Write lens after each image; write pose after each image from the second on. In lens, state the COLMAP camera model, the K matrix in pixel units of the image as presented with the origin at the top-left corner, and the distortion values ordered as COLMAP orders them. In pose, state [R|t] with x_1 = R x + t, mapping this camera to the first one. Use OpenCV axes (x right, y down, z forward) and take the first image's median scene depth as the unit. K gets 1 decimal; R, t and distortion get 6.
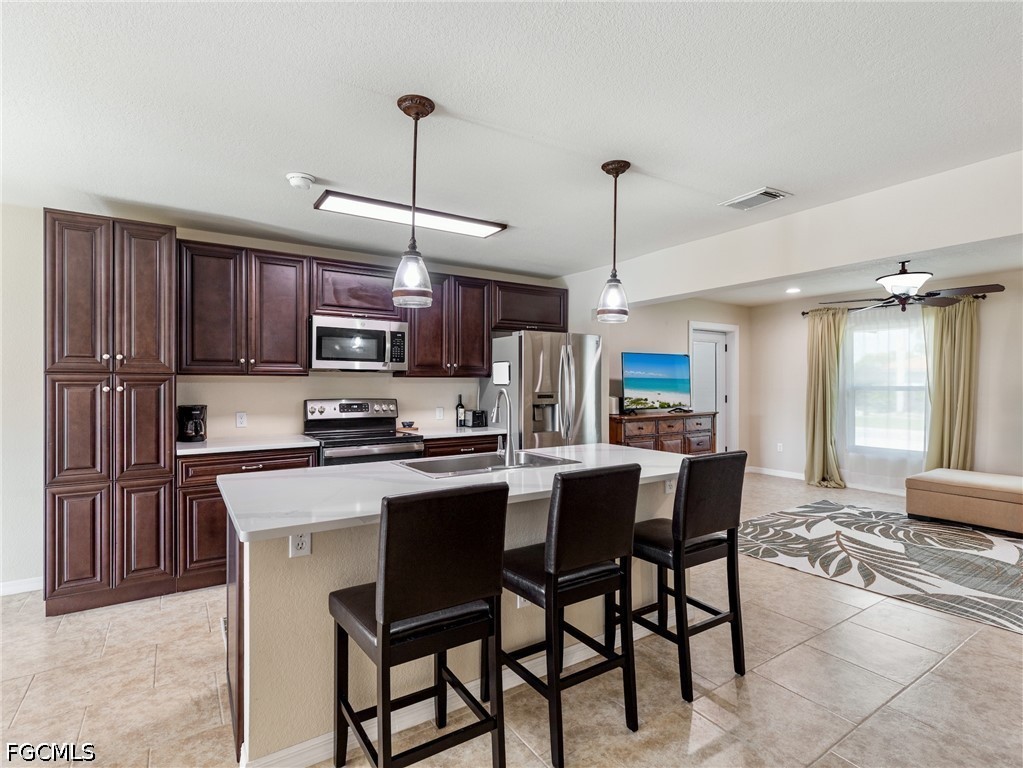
lens RADIAL K [[518.4, 0, 517.4], [0, 518.4, 389.7], [0, 0, 1]] dist [0.010269, -0.003223]
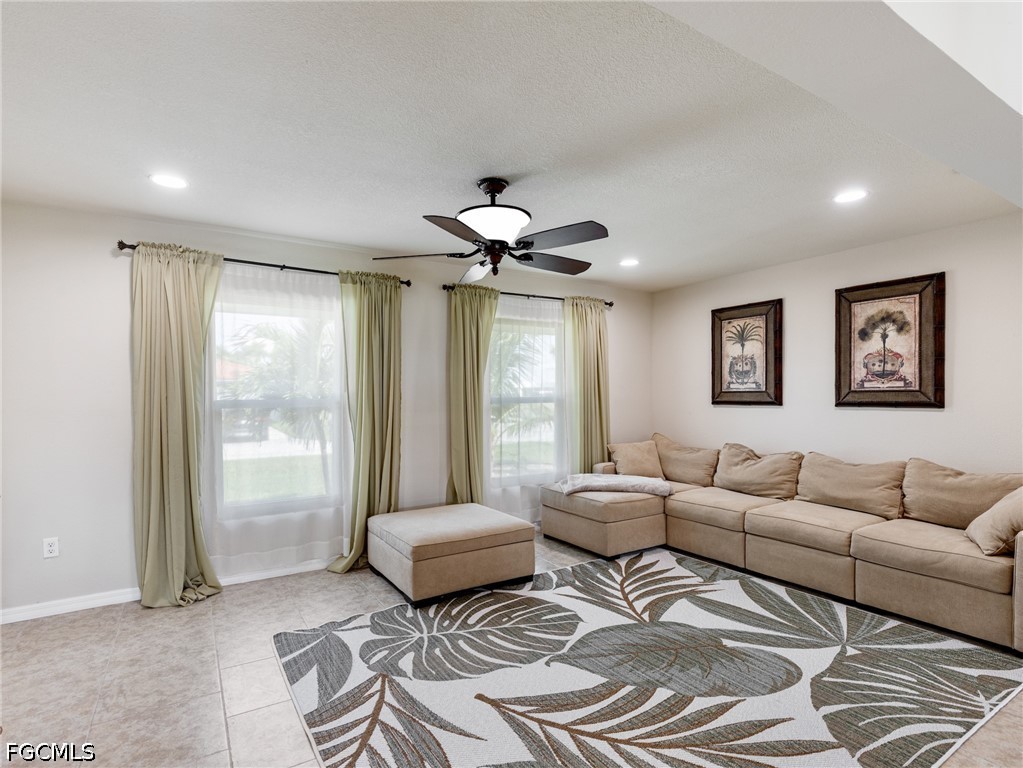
lens RADIAL K [[518.4, 0, 516.3], [0, 518.4, 410.6], [0, 0, 1]] dist [0.010269, -0.003223]
pose [[0.024823, -0.029499, 0.999257, 0.162328], [0.019200, 0.999394, 0.029026, -0.011818], [-0.999507, 0.018465, 0.025374, 1.112062]]
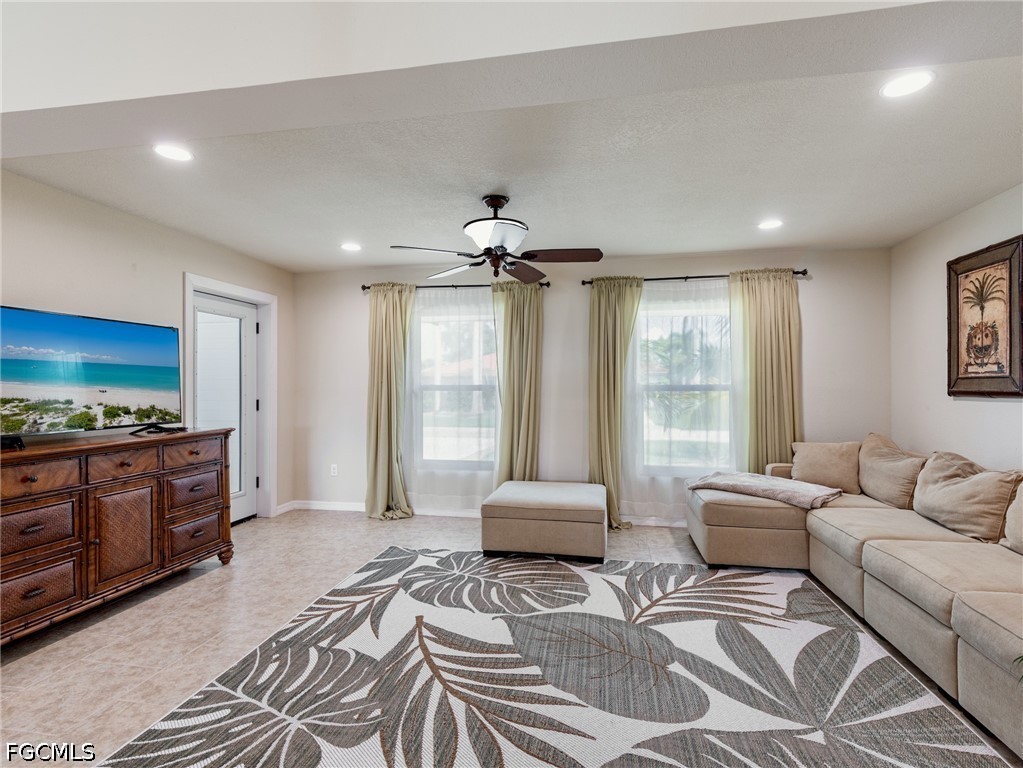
lens RADIAL K [[518.4, 0, 518.9], [0, 518.4, 383.3], [0, 0, 1]] dist [0.010269, -0.003223]
pose [[0.696079, 0.004784, 0.717949, 0.298955], [0.008548, 0.999852, -0.014951, 0.005275], [-0.717914, 0.016544, 0.695935, 0.564278]]
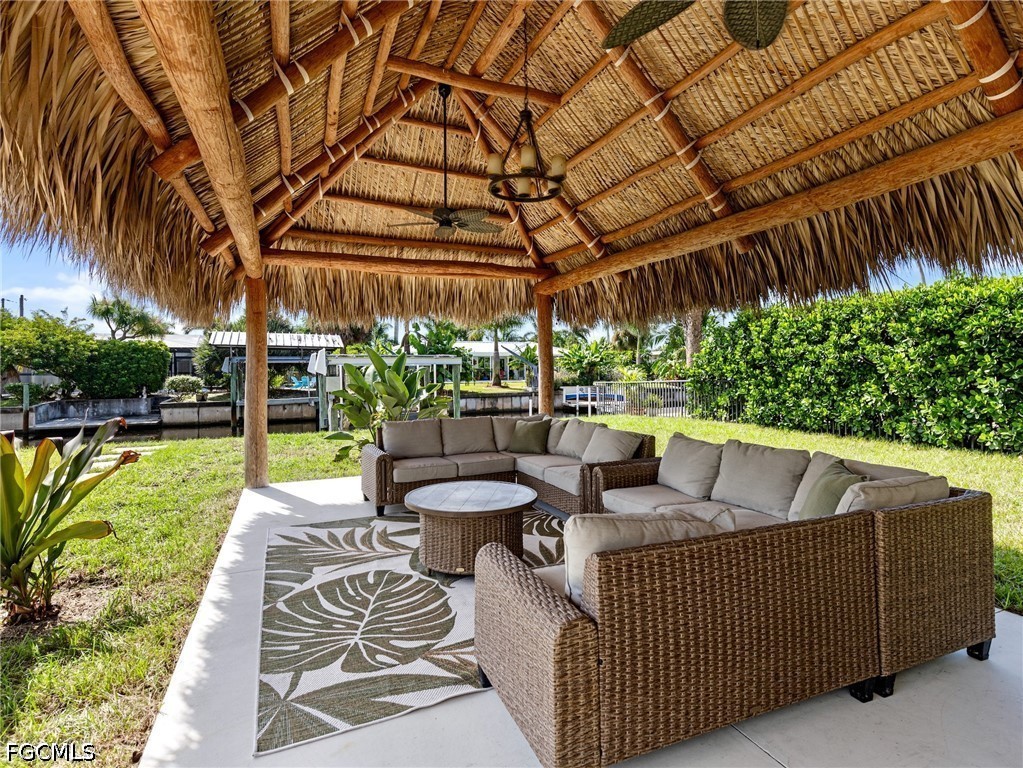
lens RADIAL K [[518.4, 0, 520.4], [0, 518.4, 377.4], [0, 0, 1]] dist [0.010269, -0.003223]
pose [[-0.986781, 0.009392, 0.161786, 0.554652], [0.011693, 0.999844, 0.013276, -0.017650], [-0.161636, 0.014992, -0.986737, 1.874103]]
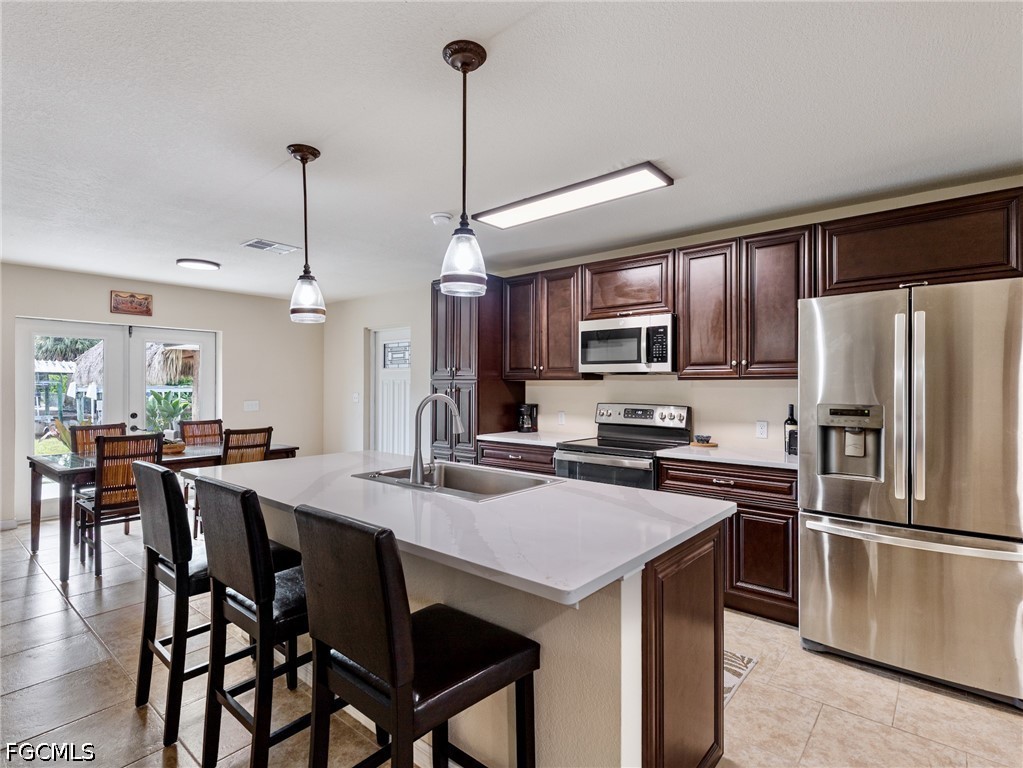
lens RADIAL K [[518.4, 0, 519.4], [0, 518.4, 387.4], [0, 0, 1]] dist [0.010269, -0.003223]
pose [[0.279853, 0.003226, -0.960037, 0.550622], [-0.013484, 0.999909, -0.000571, -0.009219], [0.959948, 0.013105, 0.279871, 0.581985]]
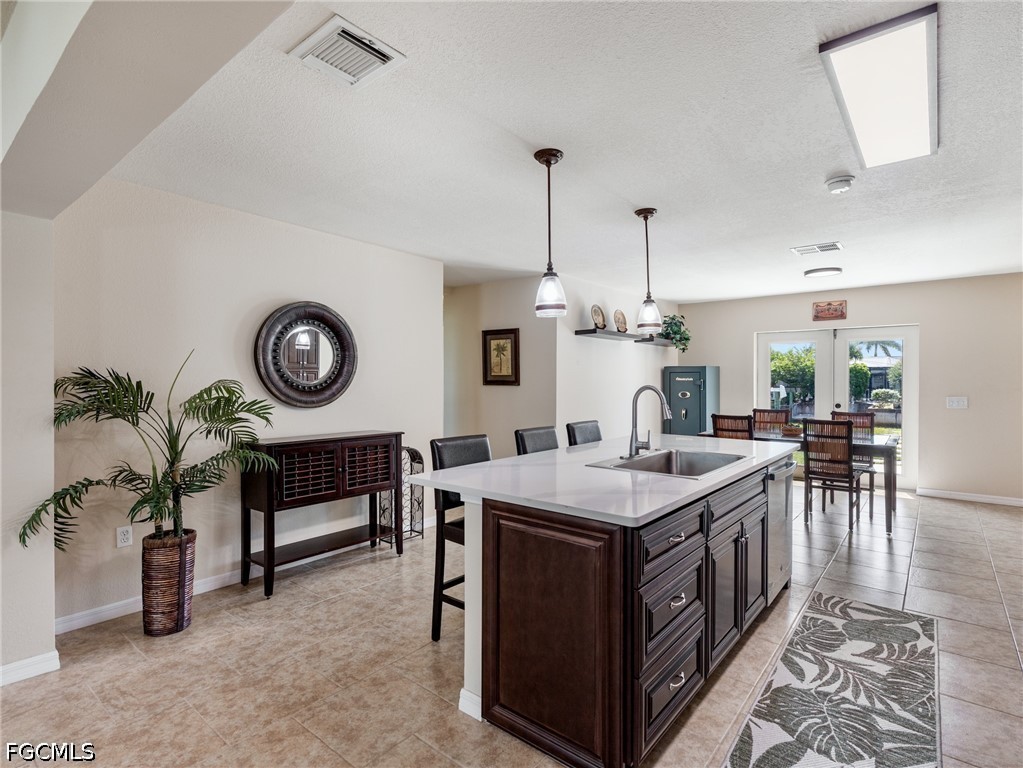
lens RADIAL K [[518.4, 0, 518.4], [0, 518.4, 387.2], [0, 0, 1]] dist [0.010269, -0.003223]
pose [[-0.955227, 0.002739, -0.295862, 0.350758], [-0.004927, 0.999671, 0.025162, -0.014894], [0.295834, 0.025493, -0.954899, 1.253612]]
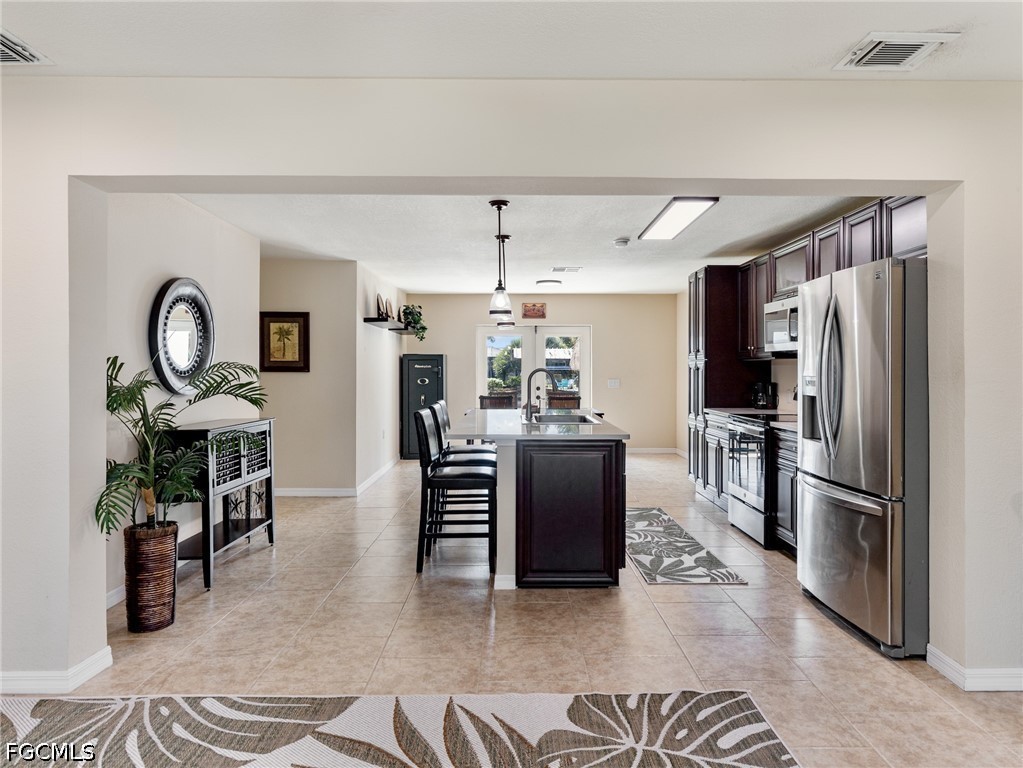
lens RADIAL K [[645.3, 0, 522.2], [0, 645.3, 374.7], [0, 0, 1]] dist [0.008638, -0.001914]
pose [[-0.545916, 0.004682, -0.837827, 1.025593], [-0.010491, 0.999868, 0.012423, -0.003696], [0.837774, 0.015571, -0.545795, 1.288630]]
